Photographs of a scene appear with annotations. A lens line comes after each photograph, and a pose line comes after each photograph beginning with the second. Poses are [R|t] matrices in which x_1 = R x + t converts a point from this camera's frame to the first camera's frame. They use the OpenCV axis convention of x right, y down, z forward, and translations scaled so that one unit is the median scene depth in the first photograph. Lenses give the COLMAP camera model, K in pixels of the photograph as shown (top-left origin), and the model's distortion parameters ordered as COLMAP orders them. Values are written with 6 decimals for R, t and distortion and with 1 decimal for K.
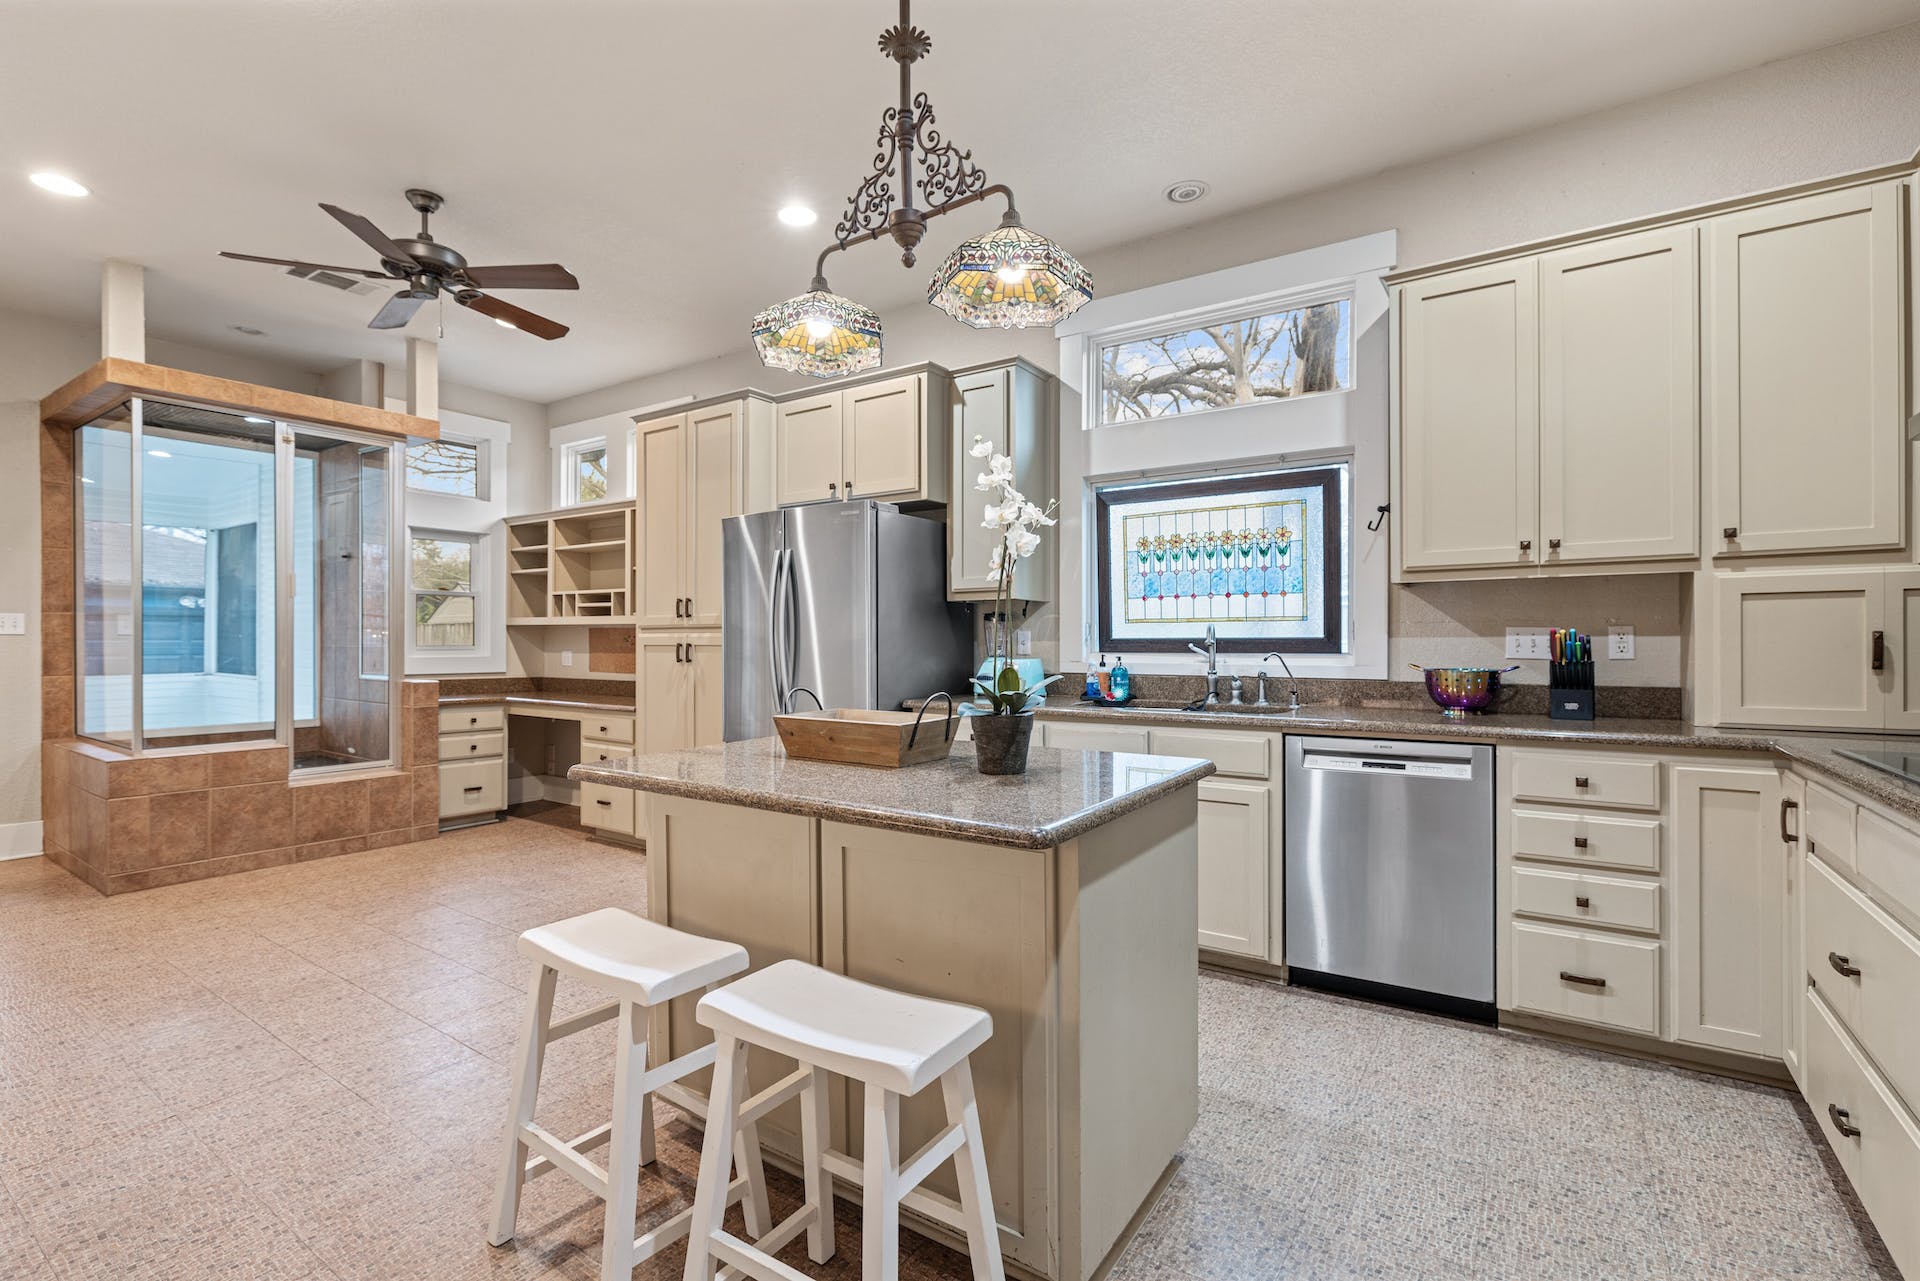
lens RADIAL K [[871.6, 0, 960.0], [0, 871.6, 640.5], [0, 0, 1]] dist [-0.000739, -0.000082]
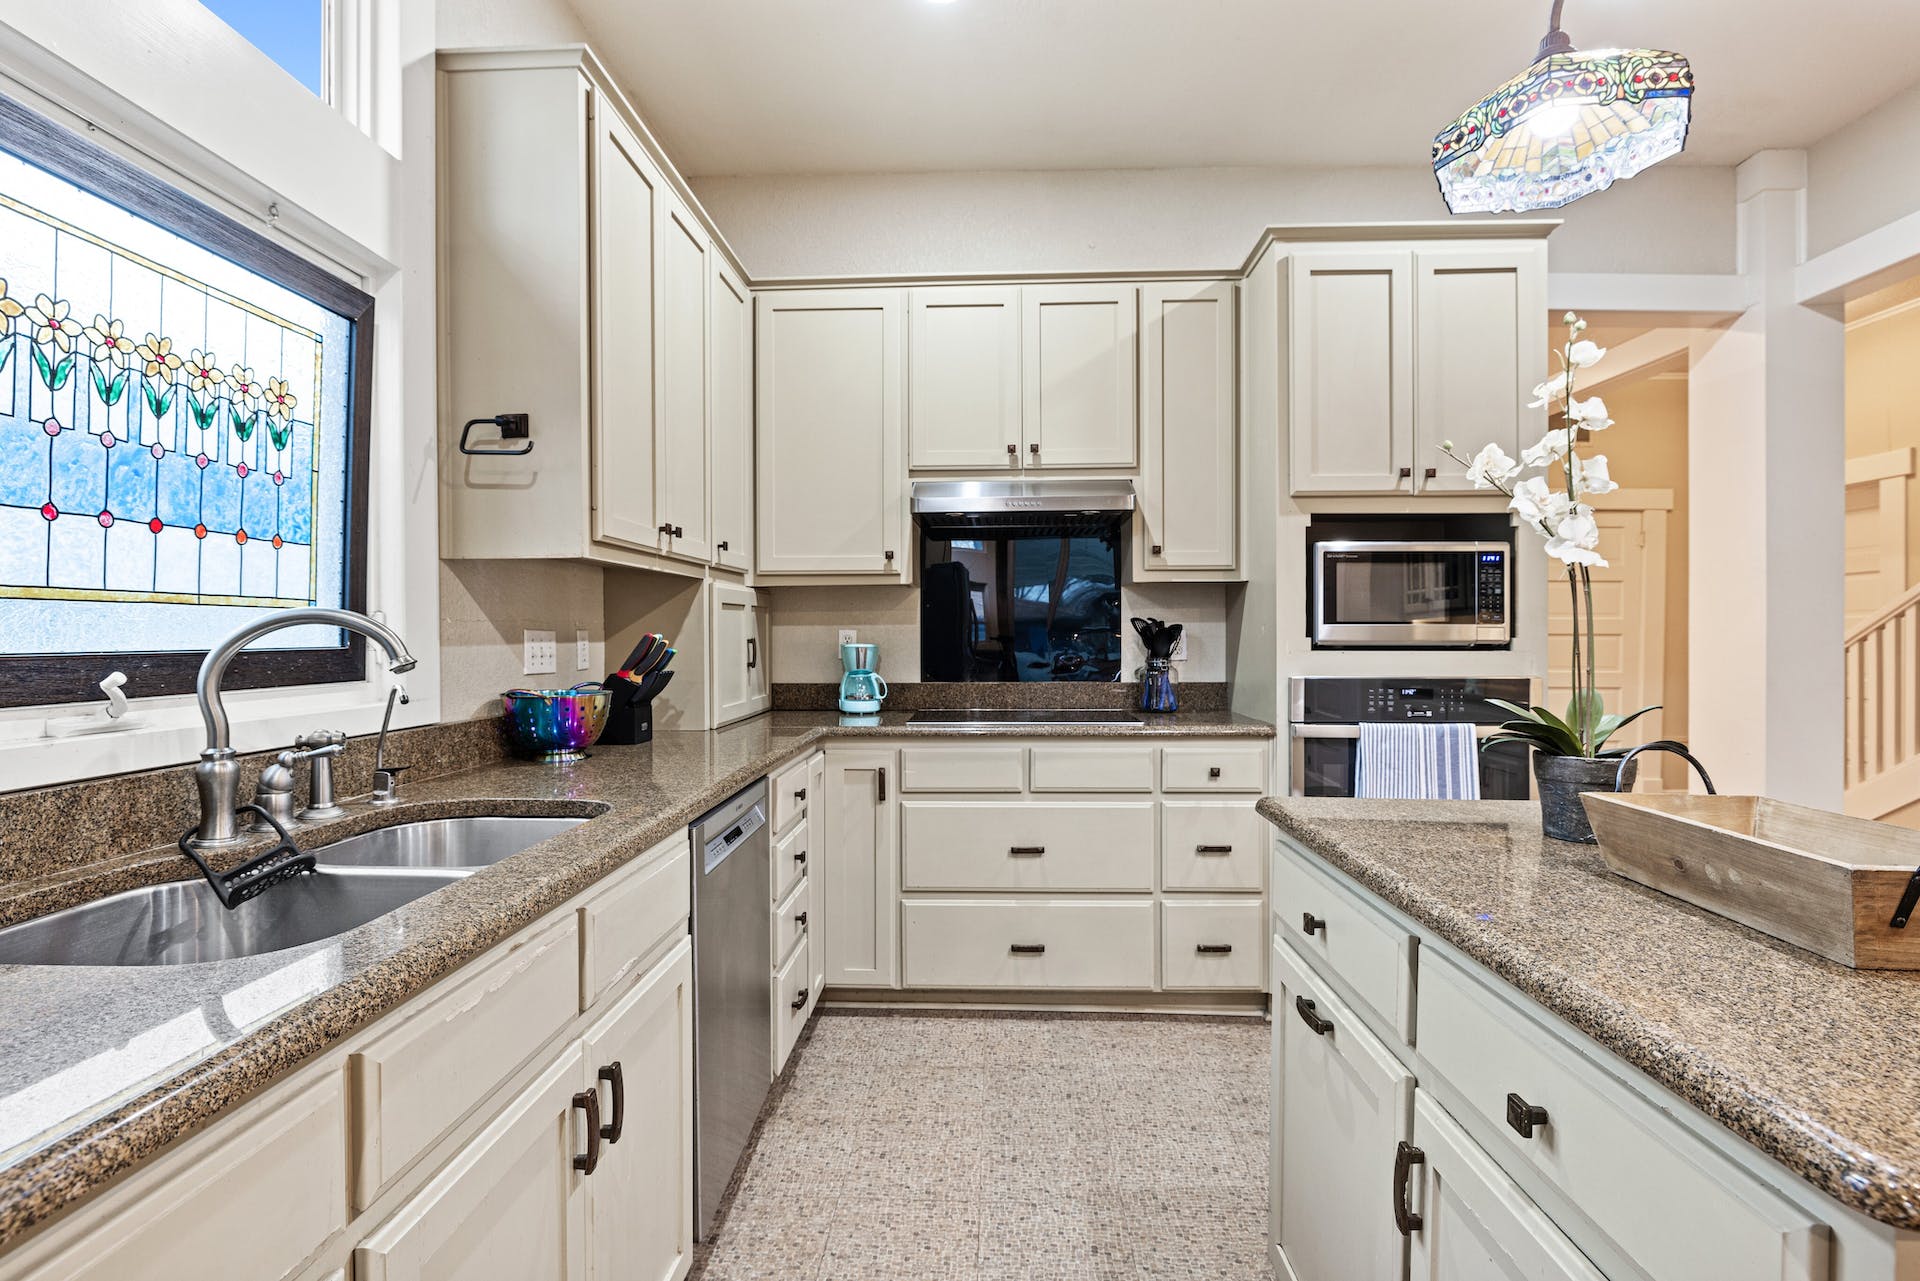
lens RADIAL K [[927.9, 0, 960.0], [0, 927.9, 640.5], [0, 0, 1]] dist [-0.001075, 0.000214]
pose [[-0.525970, -0.001898, 0.850501, -0.173866], [0.004115, 0.999980, 0.004777, -0.007958], [-0.850493, 0.006012, -0.525952, 0.969197]]
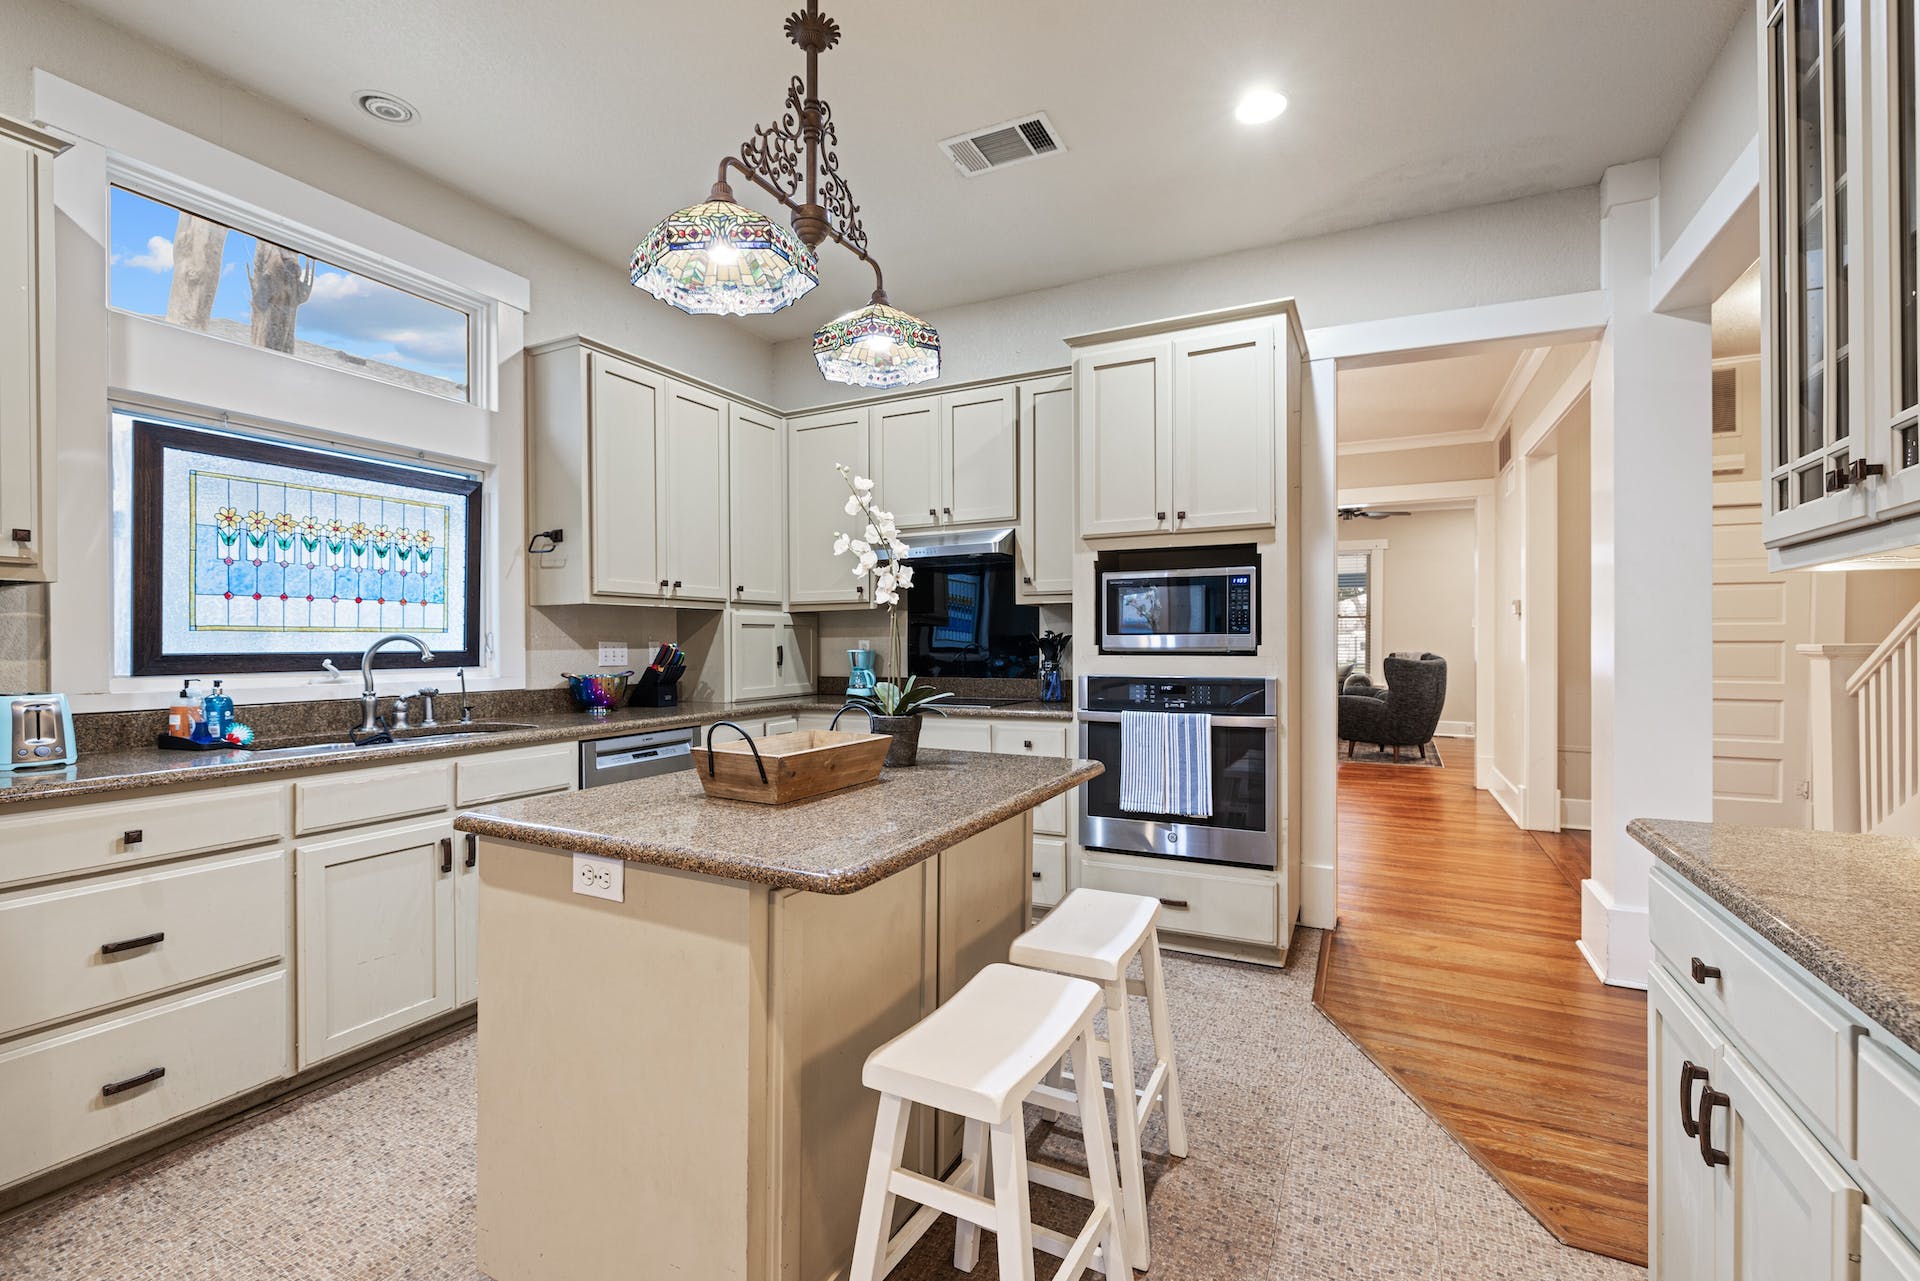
lens RADIAL K [[838.8, 0, 954.0], [0, 838.8, 649.1], [0, 0, 1]] dist [0.000253, -0.000088]
pose [[-0.125492, -0.003291, 0.992089, -0.583495], [0.005738, 0.999975, 0.004043, -0.005802], [-0.992078, 0.006200, -0.125470, 0.564613]]
